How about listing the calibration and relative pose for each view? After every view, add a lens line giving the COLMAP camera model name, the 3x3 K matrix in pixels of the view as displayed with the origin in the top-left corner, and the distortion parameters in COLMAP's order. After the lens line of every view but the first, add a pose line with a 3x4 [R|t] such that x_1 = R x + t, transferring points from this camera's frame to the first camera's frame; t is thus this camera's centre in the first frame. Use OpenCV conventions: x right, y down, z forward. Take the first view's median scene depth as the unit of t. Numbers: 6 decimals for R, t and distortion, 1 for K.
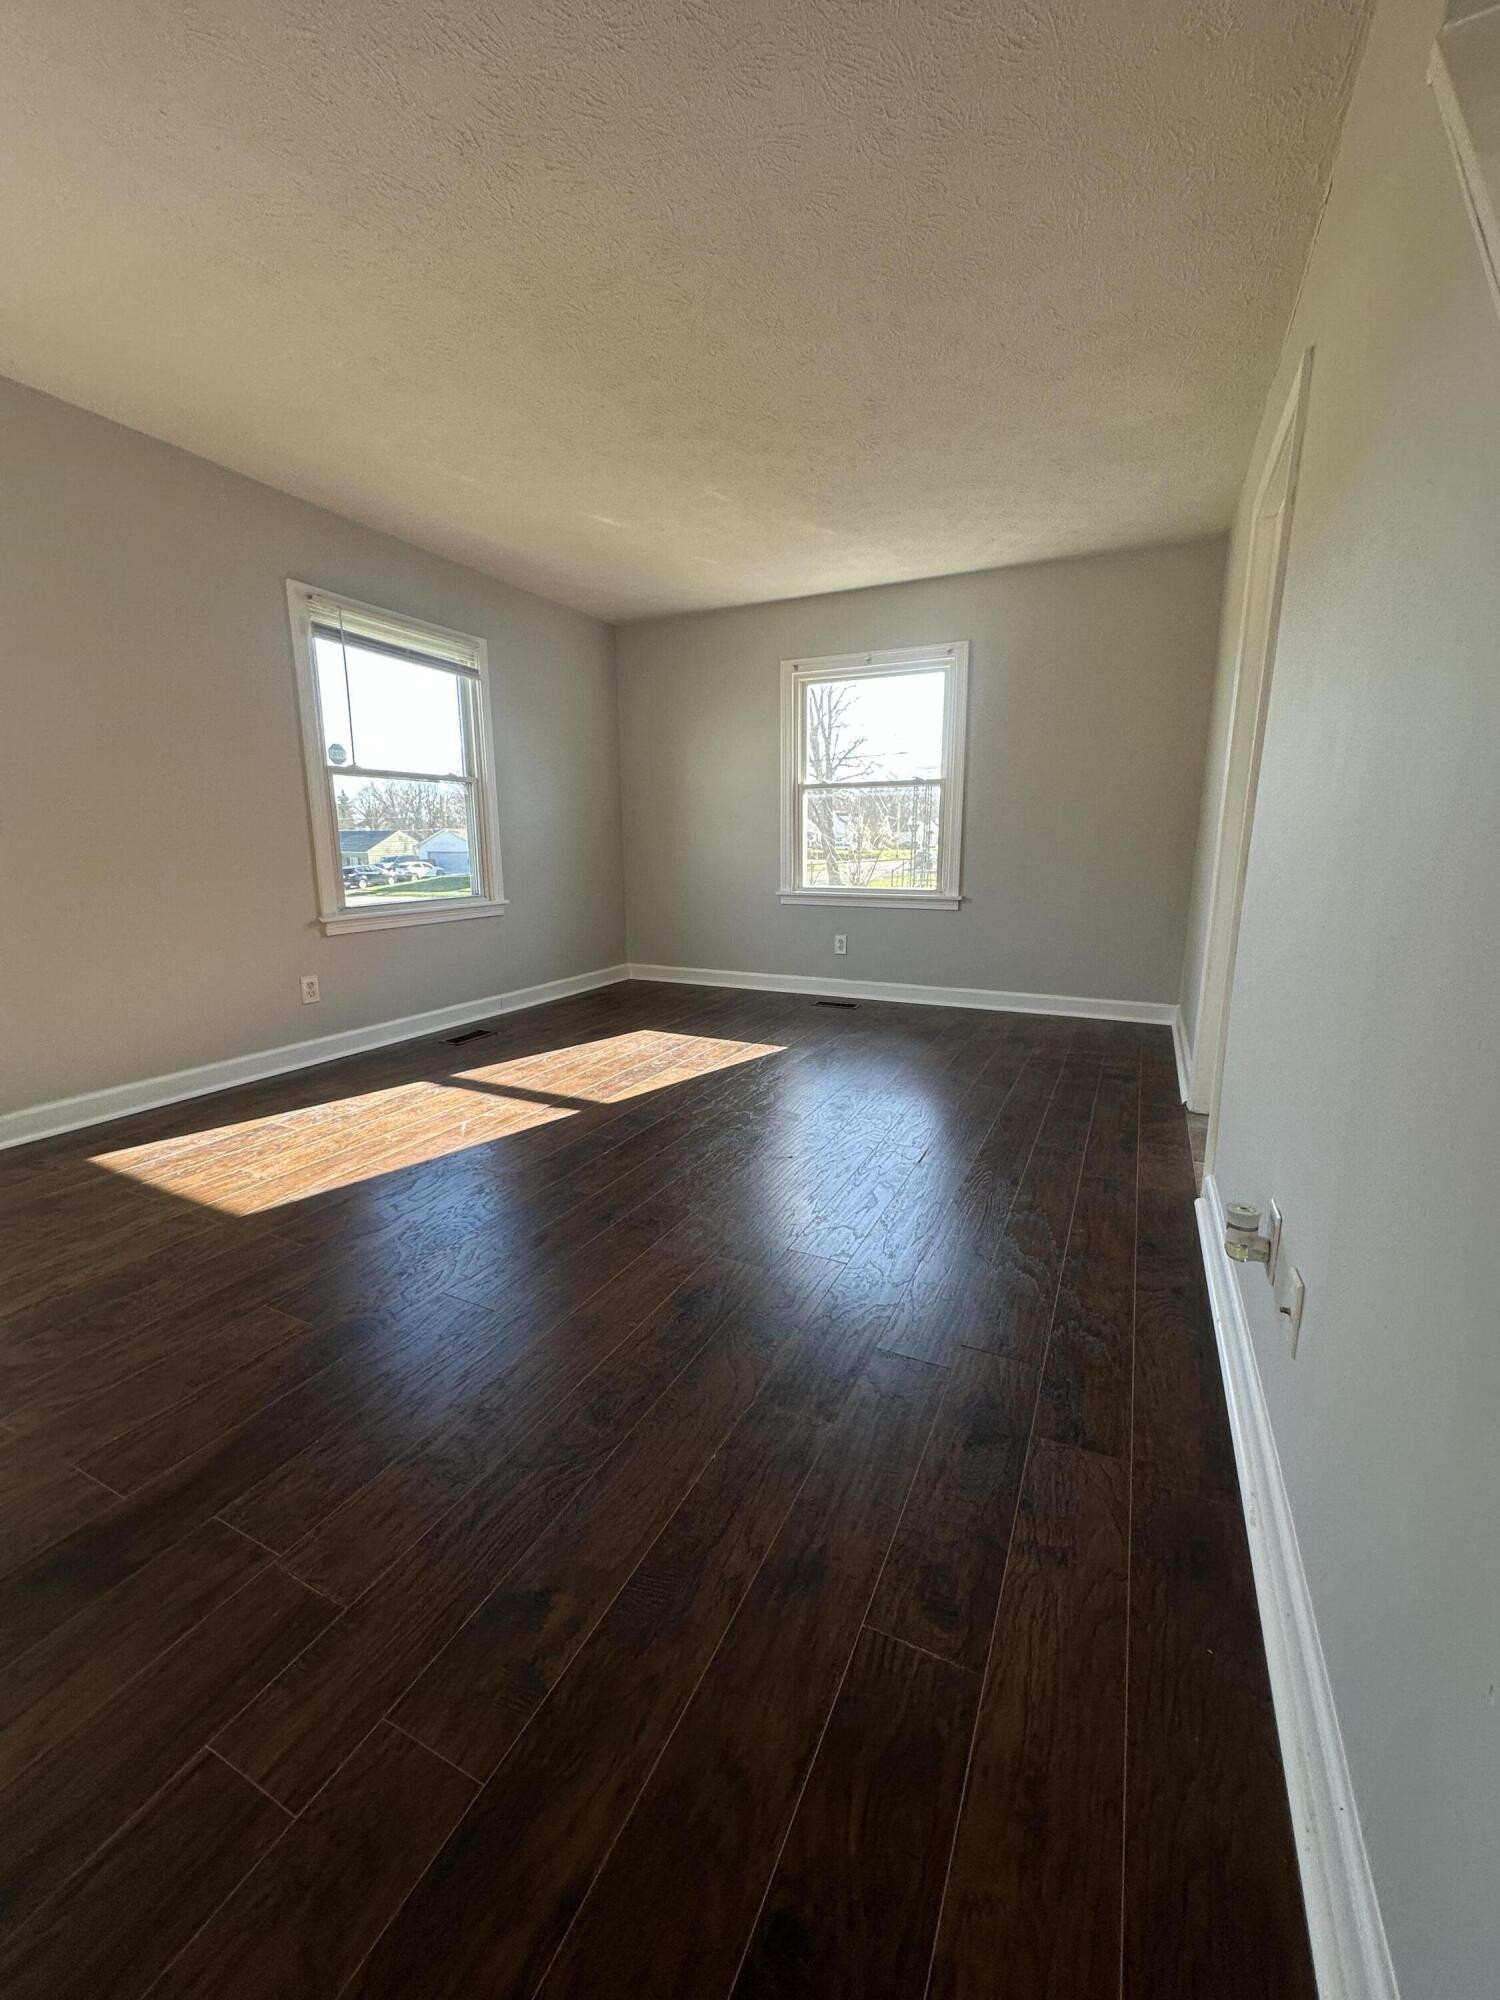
lens RADIAL K [[795.5, 0, 752.5], [0, 795.5, 999.3], [0, 0, 1]] dist [-0.001855, 0.000083]
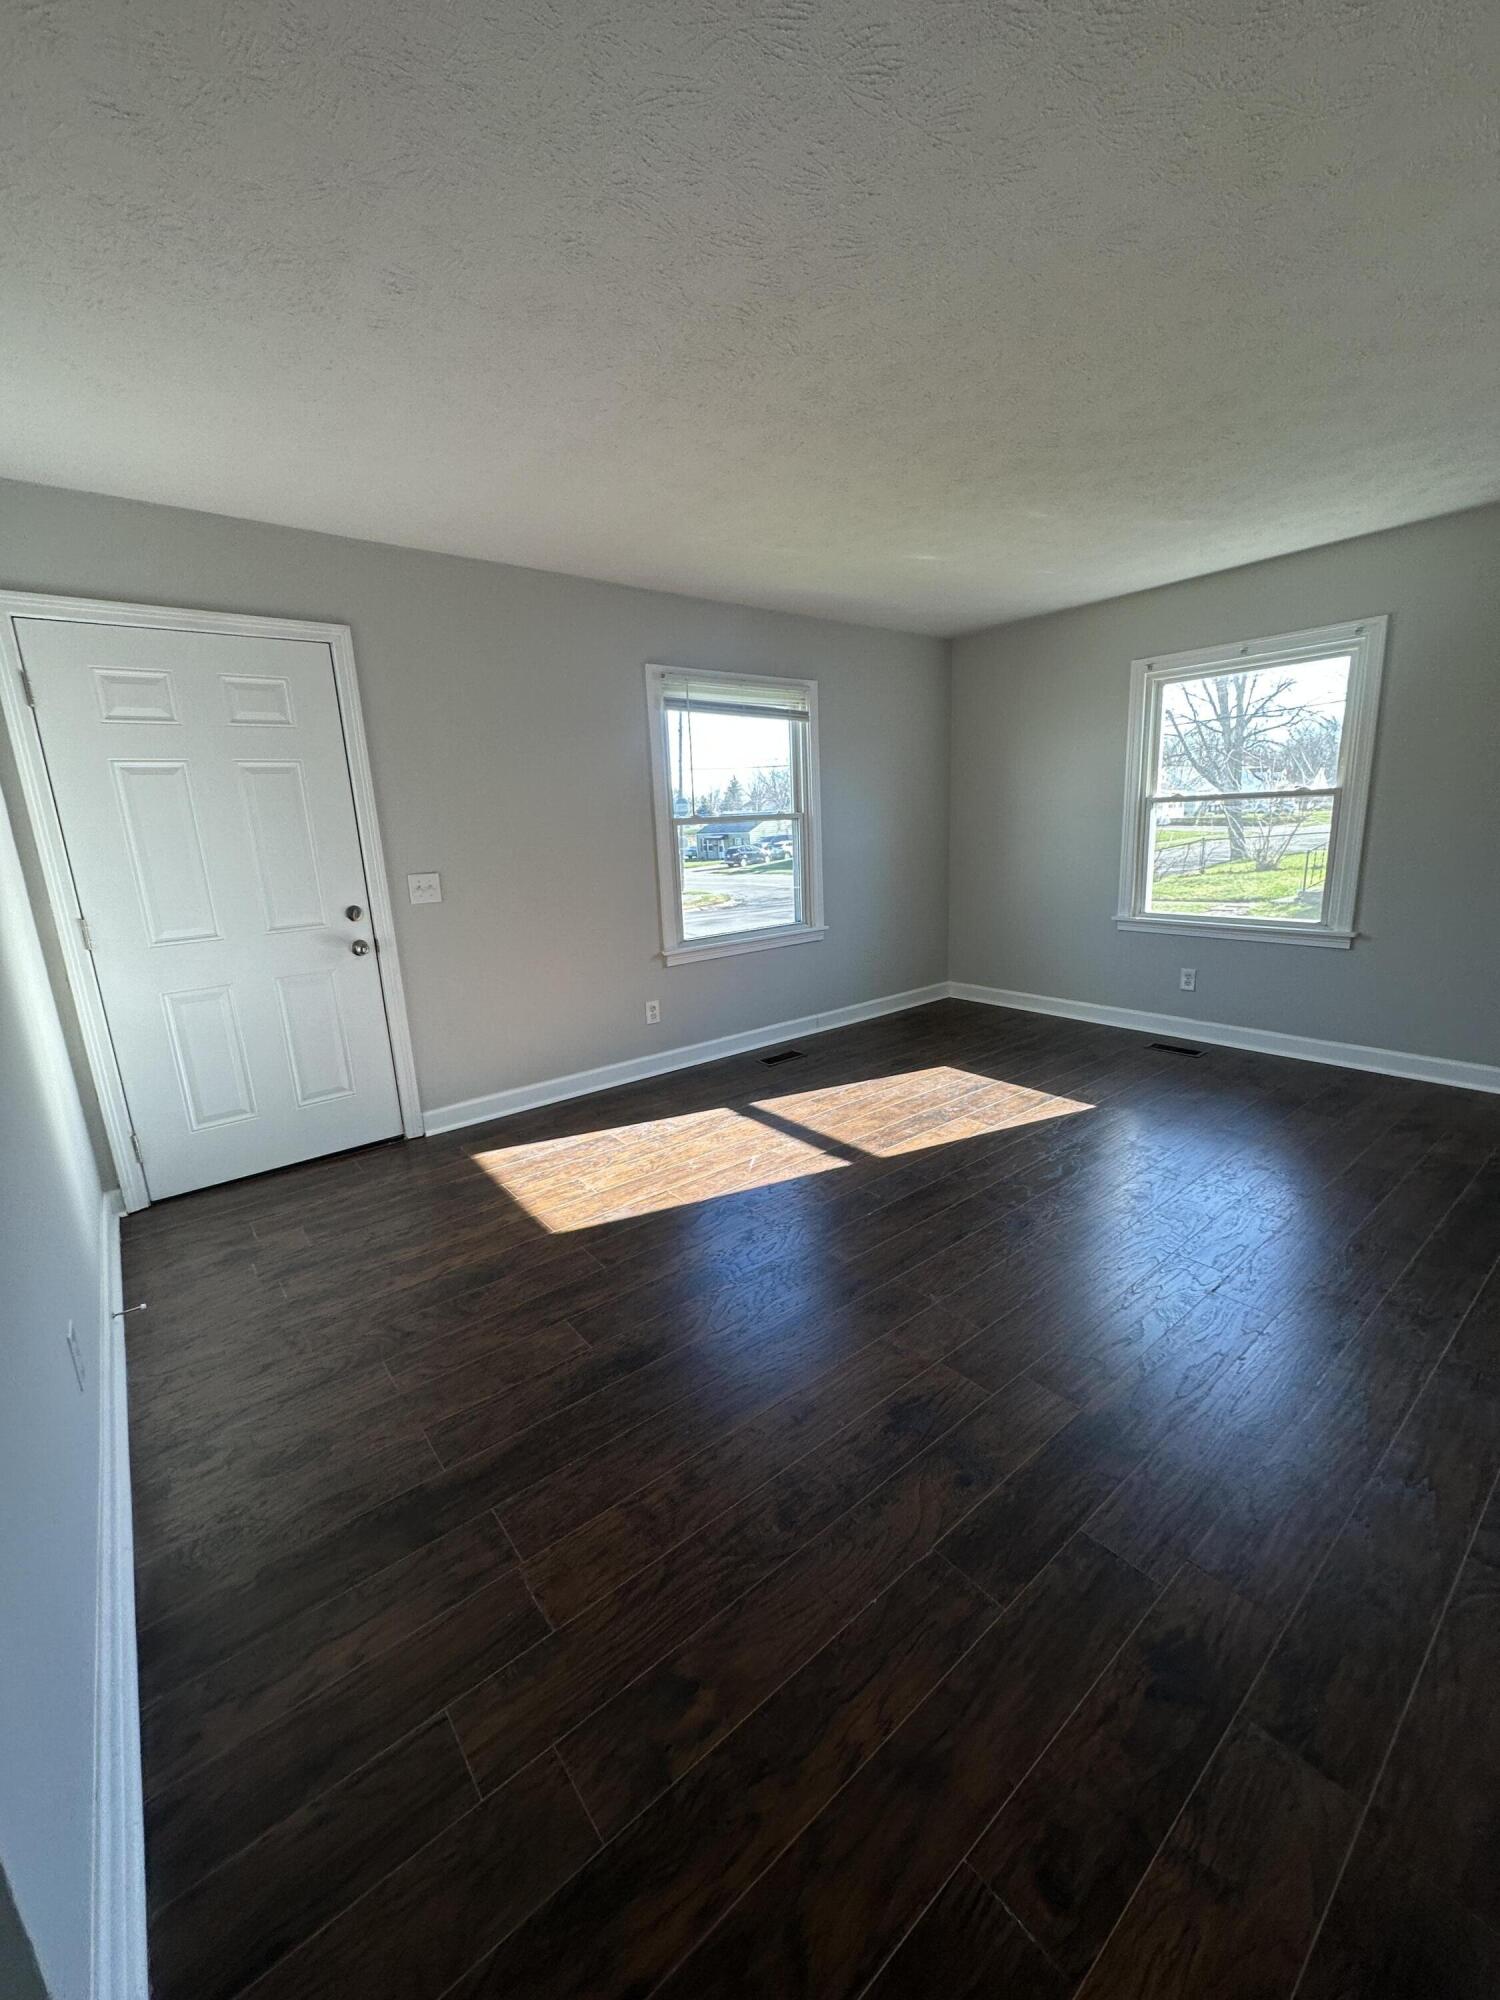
lens RADIAL K [[795.5, 0, 752.5], [0, 795.5, 999.3], [0, 0, 1]] dist [-0.001855, 0.000083]
pose [[0.902635, 0.061070, -0.426052, 0.077271], [-0.046284, 0.997915, 0.044983, -0.094496], [0.427911, -0.020884, 0.903580, 0.005115]]
